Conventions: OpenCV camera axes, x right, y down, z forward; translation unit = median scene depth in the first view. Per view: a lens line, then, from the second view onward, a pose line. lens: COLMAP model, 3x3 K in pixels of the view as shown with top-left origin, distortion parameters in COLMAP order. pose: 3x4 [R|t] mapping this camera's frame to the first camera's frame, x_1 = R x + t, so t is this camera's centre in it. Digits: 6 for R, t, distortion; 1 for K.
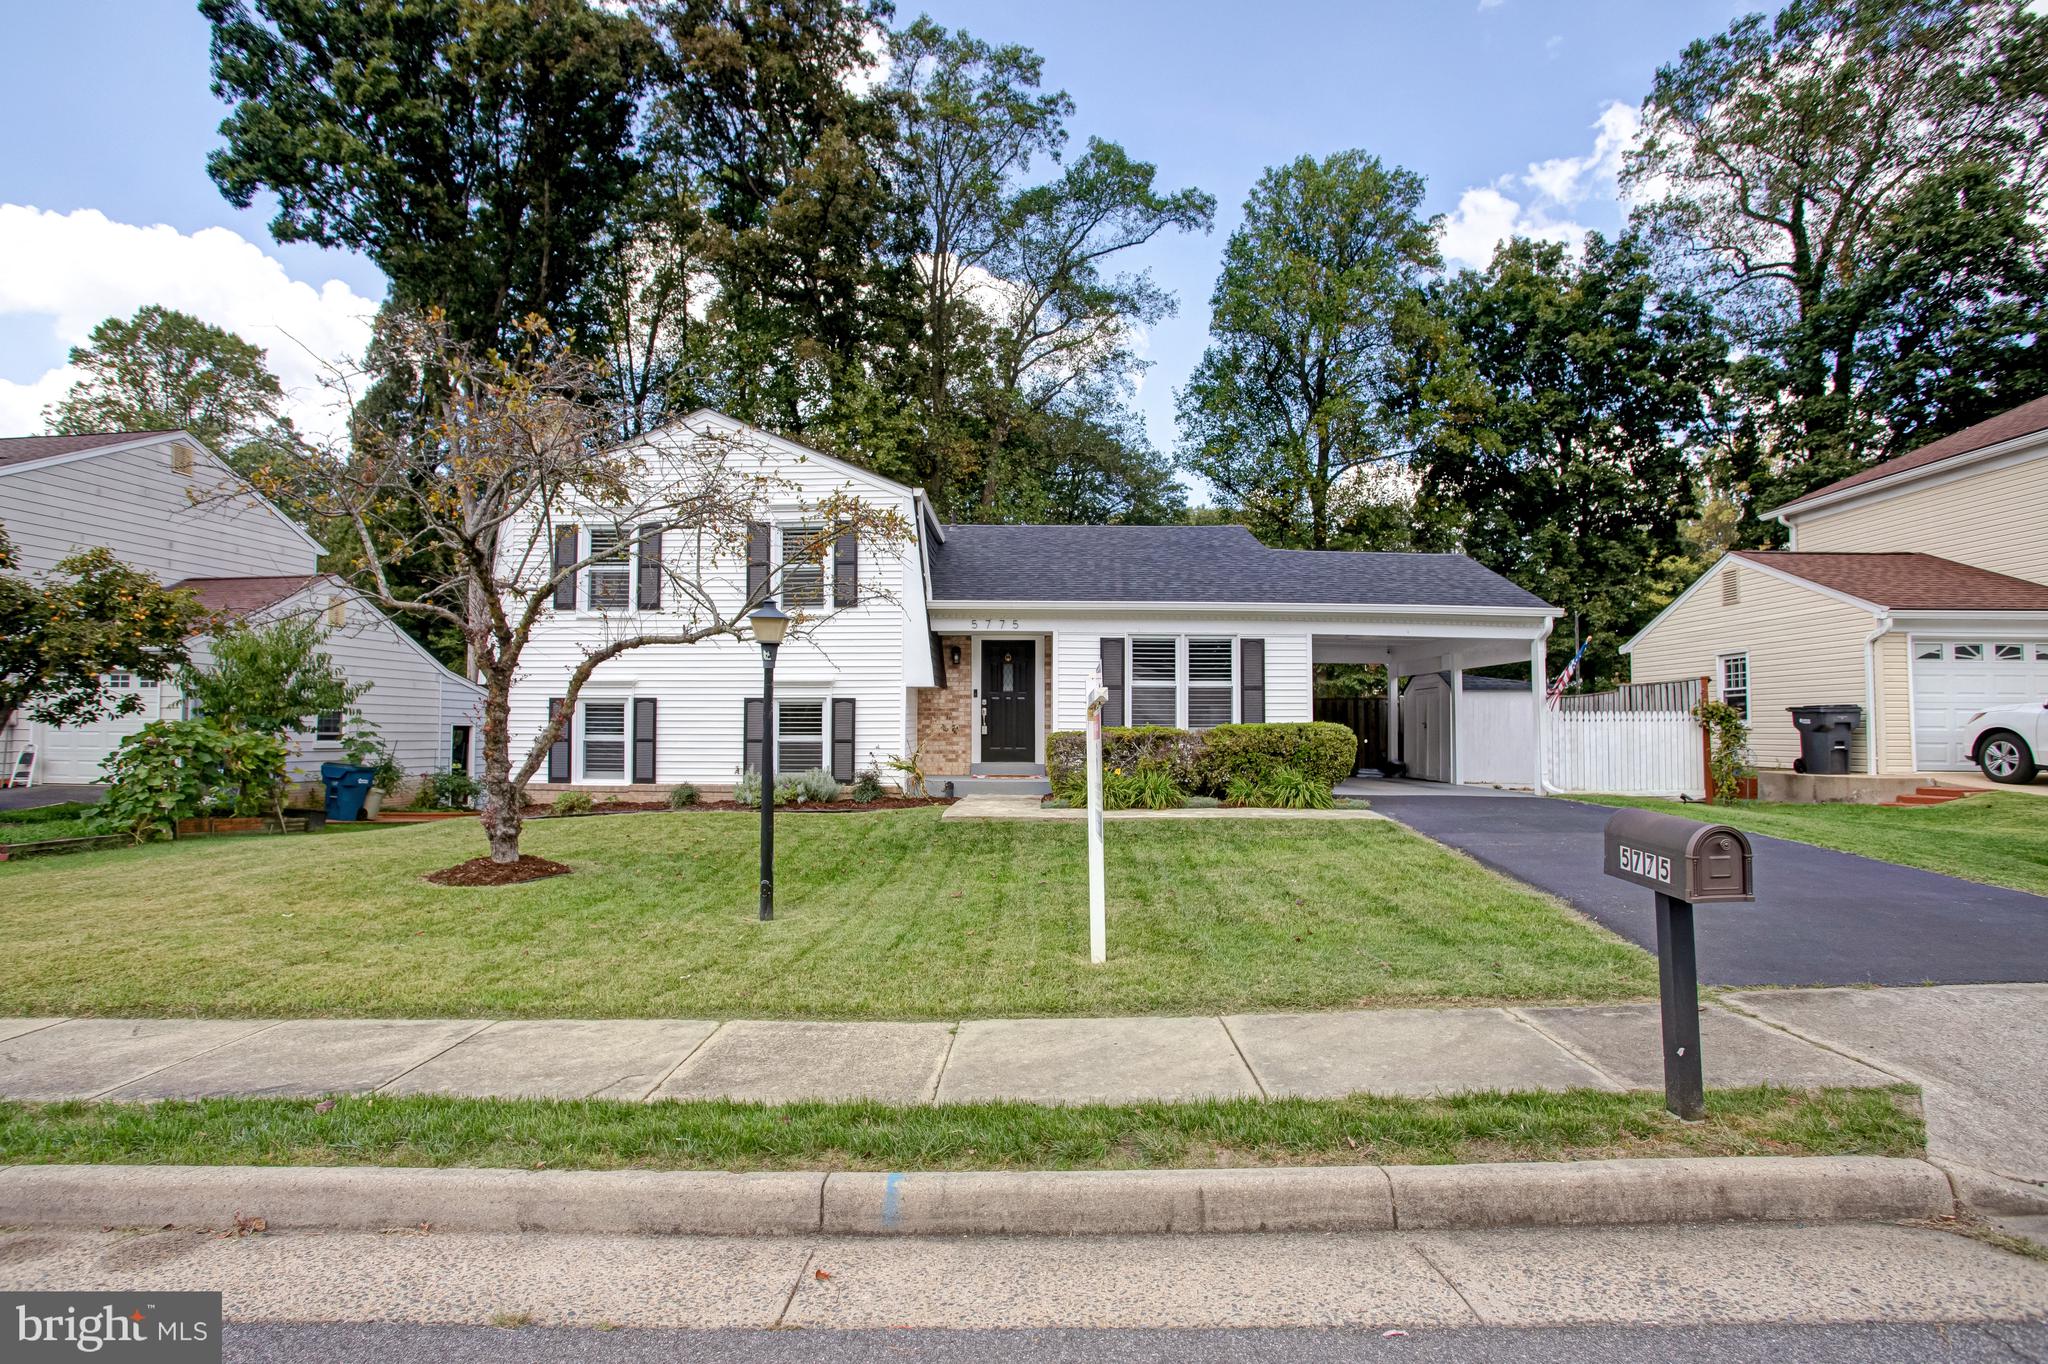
lens RADIAL K [[1002.2, 0, 1019.6], [0, 1002.2, 687.3], [0, 0, 1]] dist [-0.063409, 0.024740]
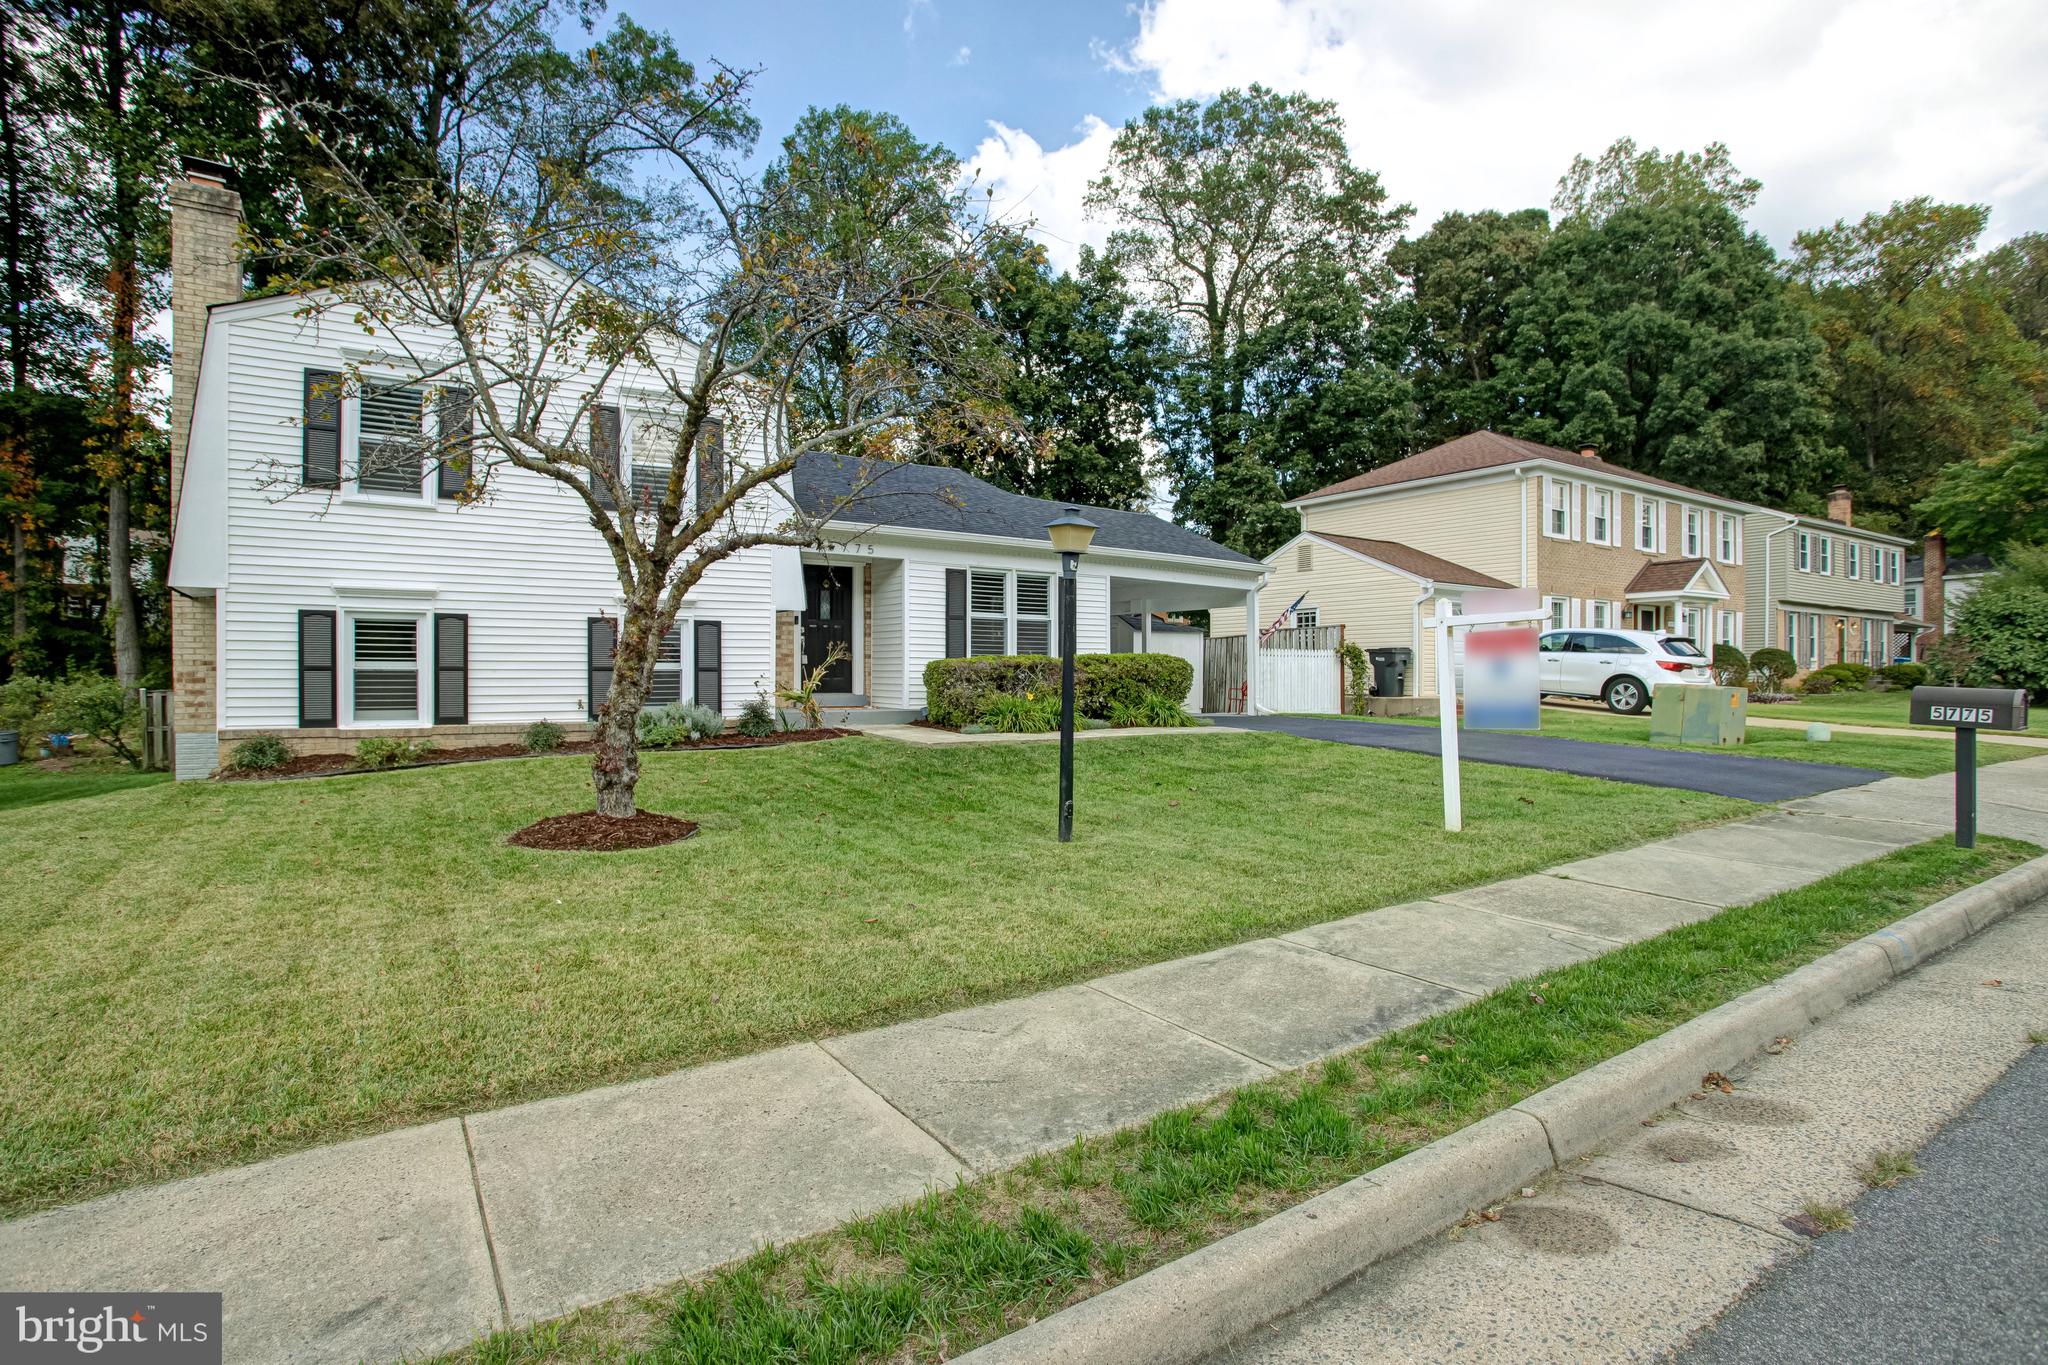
lens RADIAL K [[1002.2, 0, 1010.8], [0, 1002.2, 673.5], [0, 0, 1]] dist [-0.063409, 0.024740]
pose [[0.831136, 0.000542, 0.556069, -0.426111], [-0.023714, 0.999124, 0.034470, 0.019818], [-0.555564, -0.041836, 0.830421, 0.119580]]
